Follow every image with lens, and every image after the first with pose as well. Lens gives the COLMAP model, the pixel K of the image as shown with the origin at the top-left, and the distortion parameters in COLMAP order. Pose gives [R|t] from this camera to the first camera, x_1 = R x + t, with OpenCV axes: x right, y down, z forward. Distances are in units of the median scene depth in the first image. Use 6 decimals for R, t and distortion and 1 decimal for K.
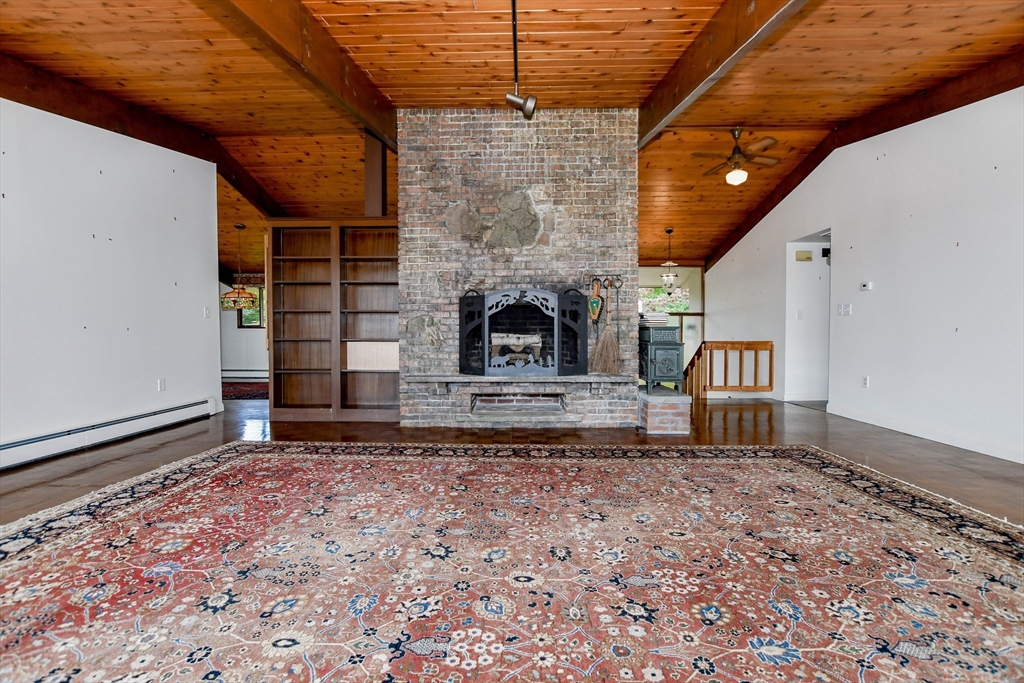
lens RADIAL K [[462.4, 0, 510.0], [0, 462.4, 341.8], [0, 0, 1]] dist [-0.035914, 0.007432]
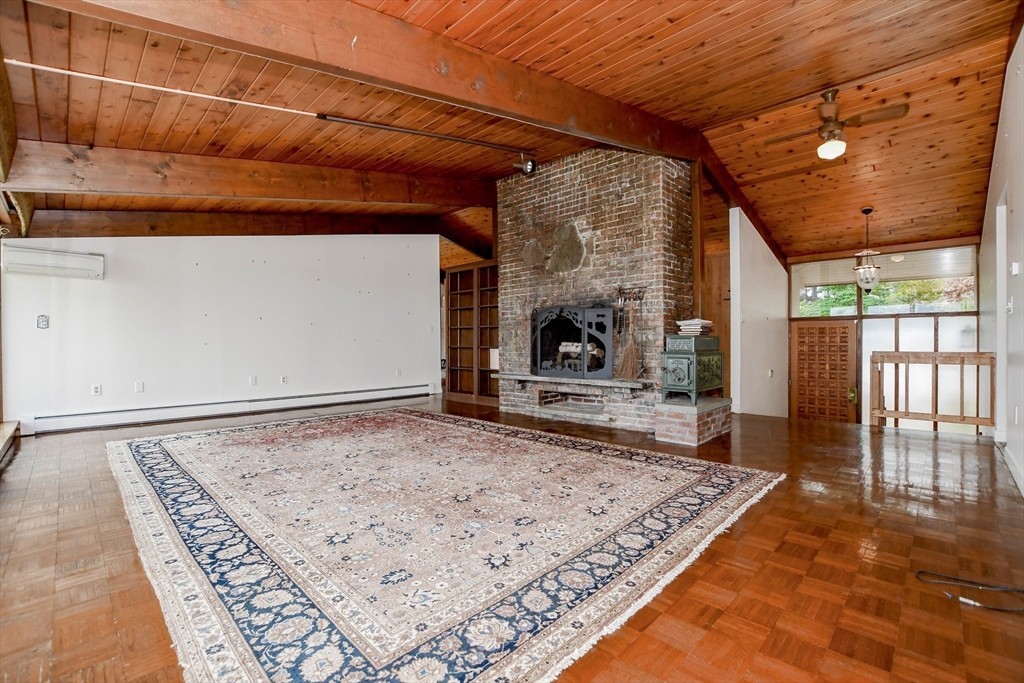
lens RADIAL K [[462.4, 0, 510.0], [0, 462.4, 341.8], [0, 0, 1]] dist [-0.035914, 0.007432]
pose [[0.724593, -0.002871, -0.689171, 0.738800], [-0.011539, 0.999801, -0.016297, 0.001605], [0.689081, 0.019761, 0.724415, 0.027301]]
